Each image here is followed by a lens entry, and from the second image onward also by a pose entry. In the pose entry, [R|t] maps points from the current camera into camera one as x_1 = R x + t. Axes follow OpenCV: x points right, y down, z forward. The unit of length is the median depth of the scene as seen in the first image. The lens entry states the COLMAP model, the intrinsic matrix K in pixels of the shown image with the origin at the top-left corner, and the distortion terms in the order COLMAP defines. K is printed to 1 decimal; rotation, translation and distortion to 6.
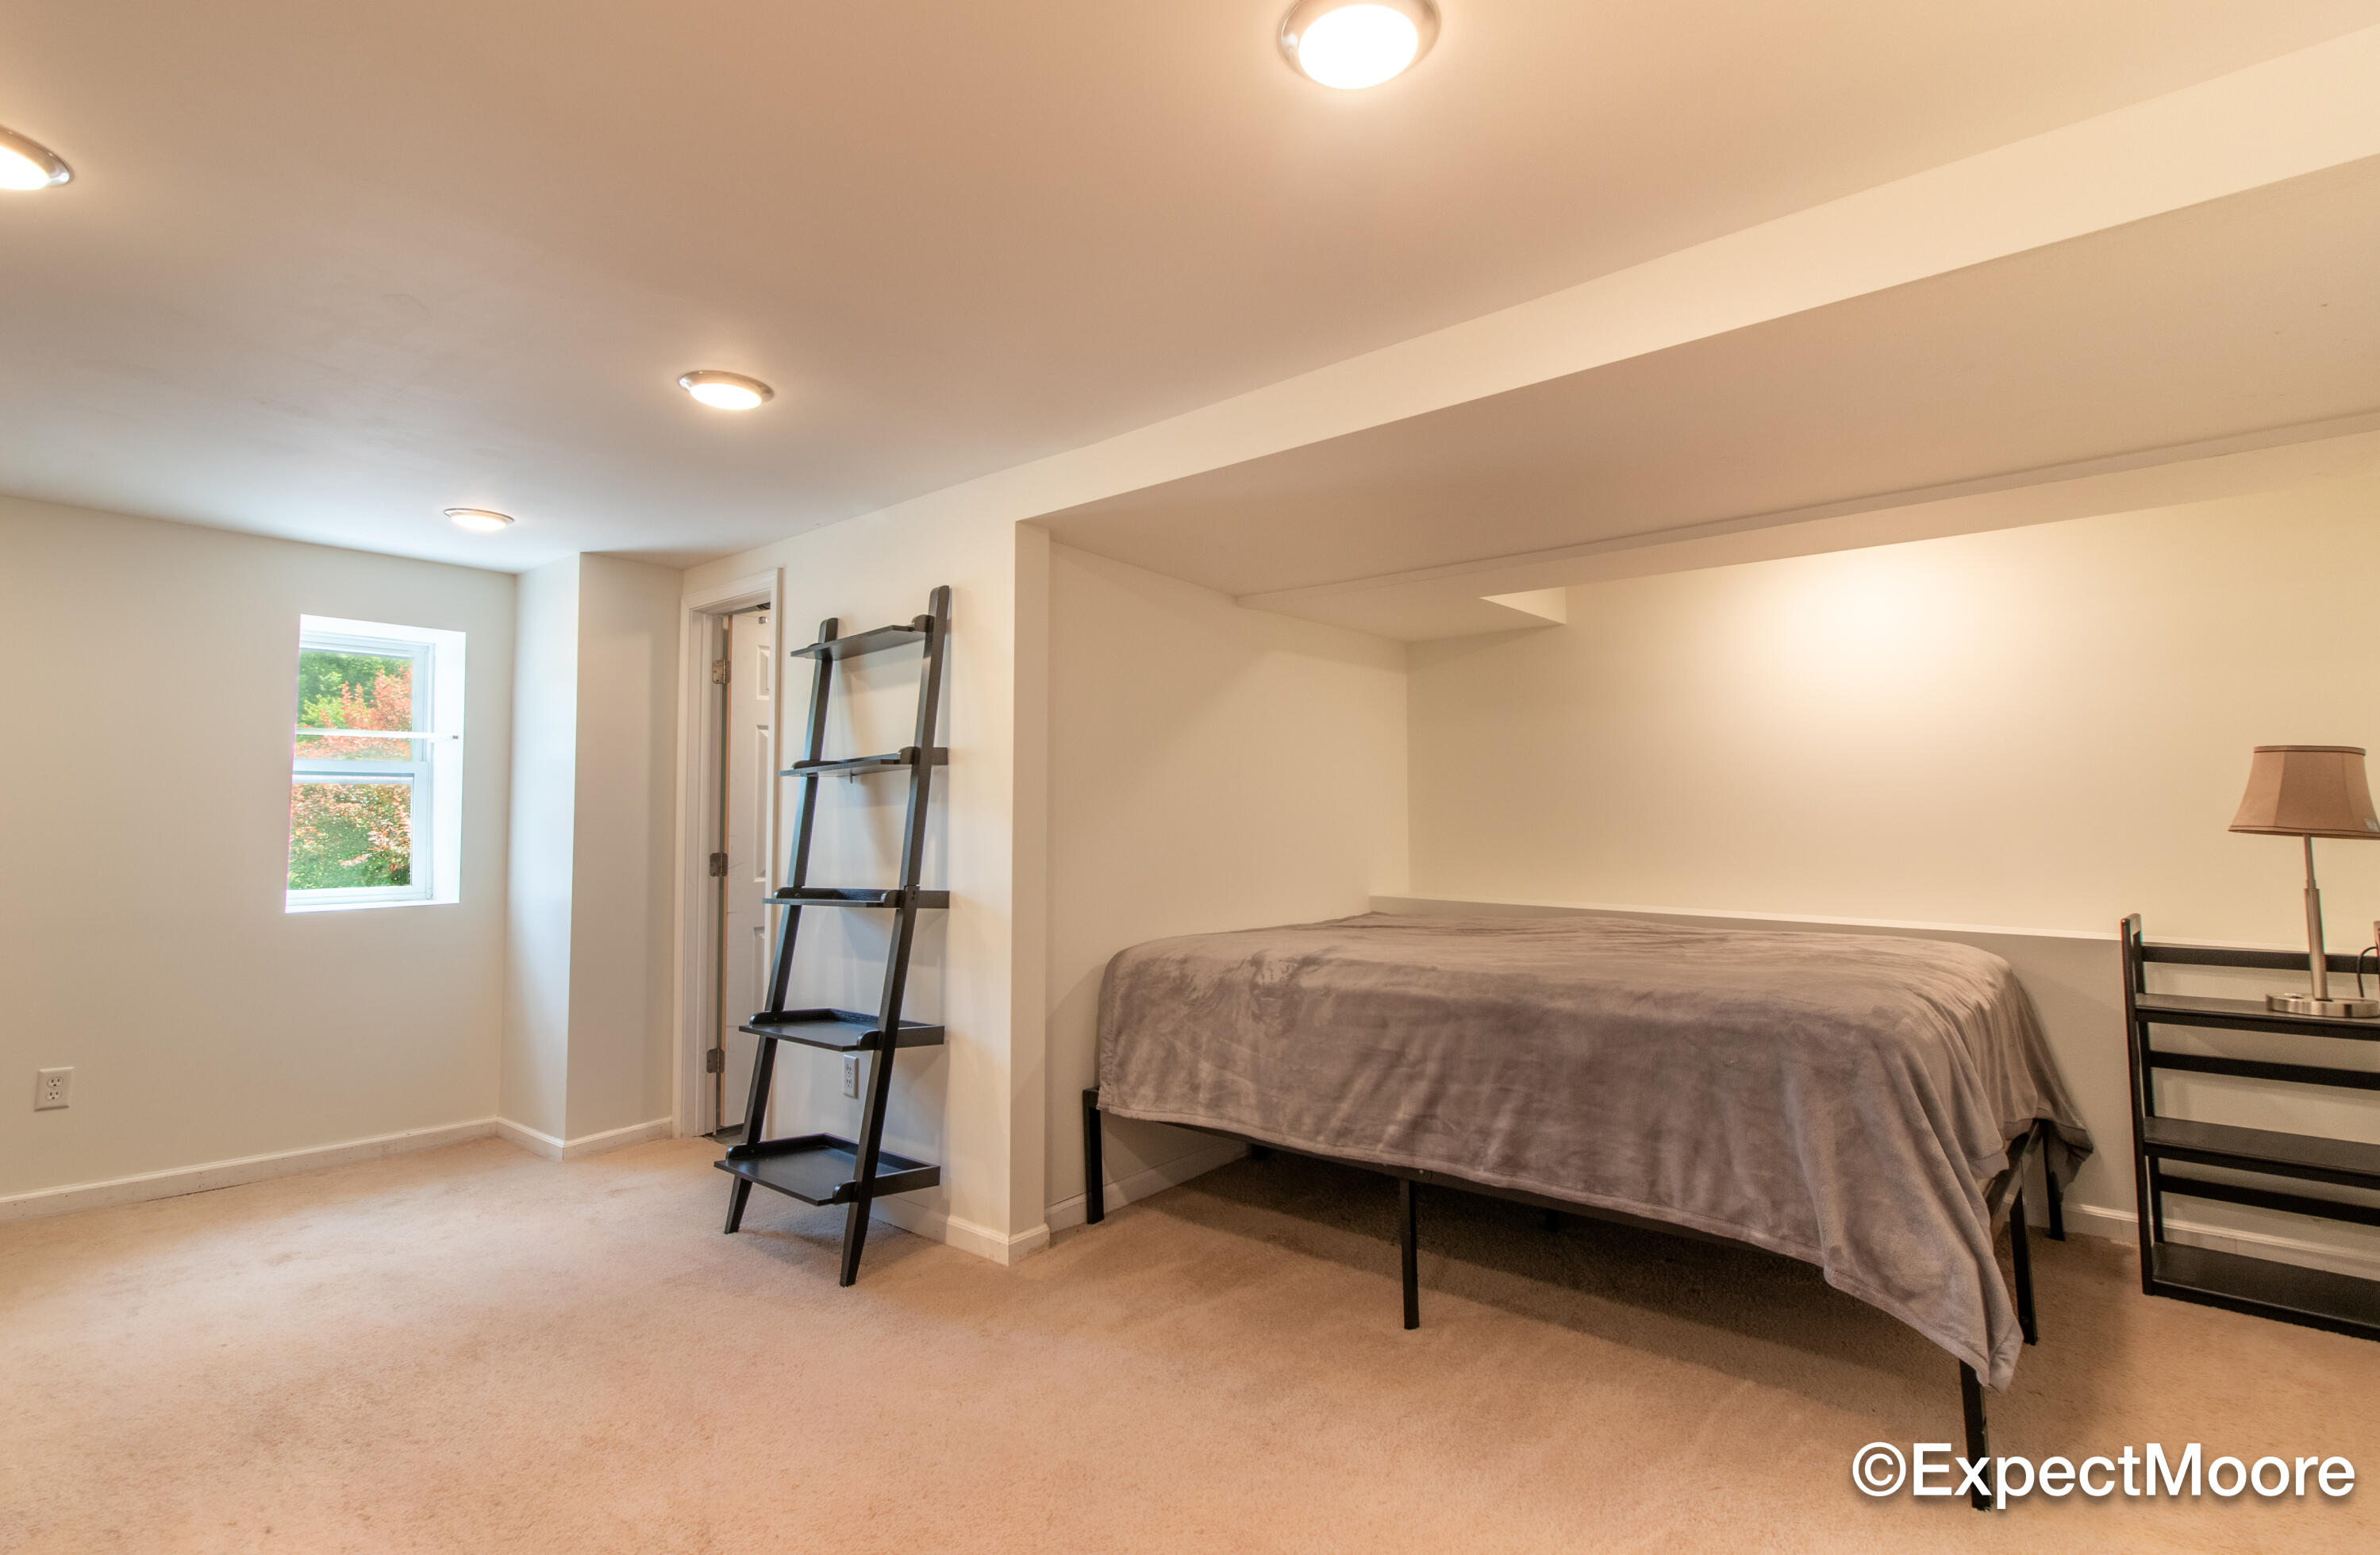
lens RADIAL K [[1095.1, 0, 1190.0], [0, 1095.1, 777.5], [0, 0, 1]] dist [0.000859, 0.000025]
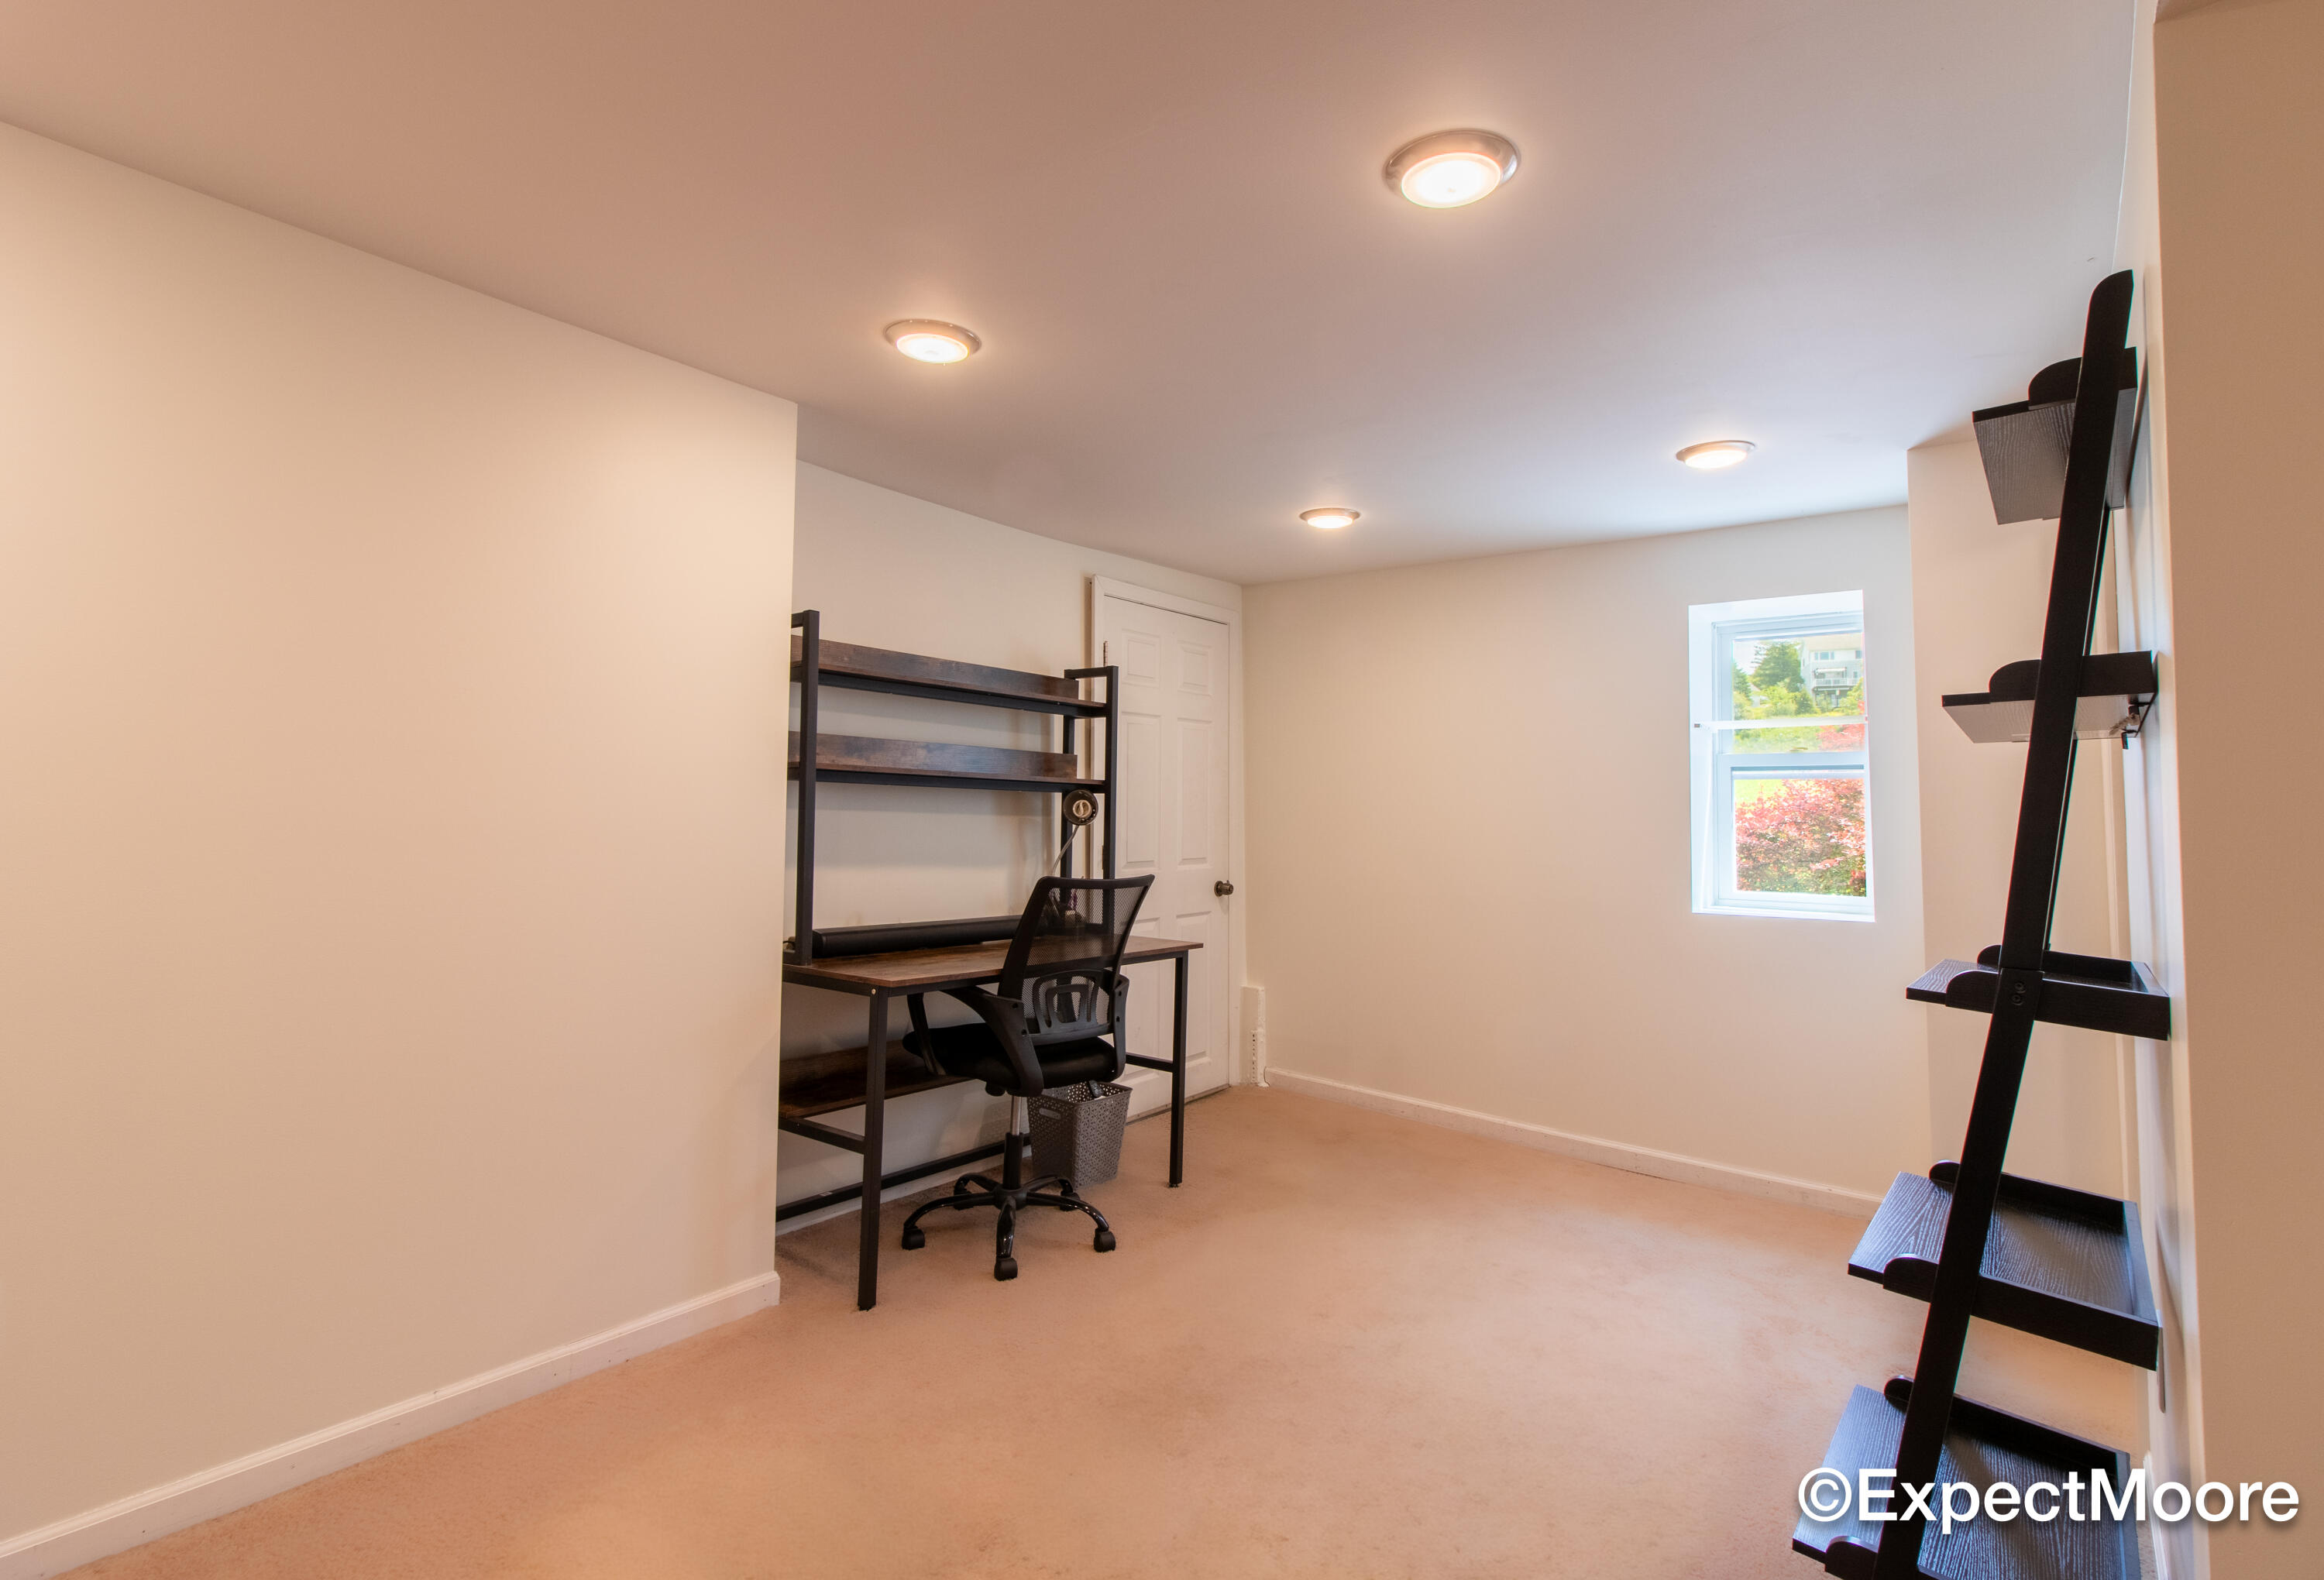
lens RADIAL K [[1111.9, 0, 1172.9], [0, 1111.9, 764.6], [0, 0, 1]] dist [0.002505, -0.000673]
pose [[0.039898, -0.043477, -0.998257, 0.176590], [0.033338, 0.998555, -0.042158, 0.020038], [0.998647, -0.031598, 0.041290, 0.585397]]
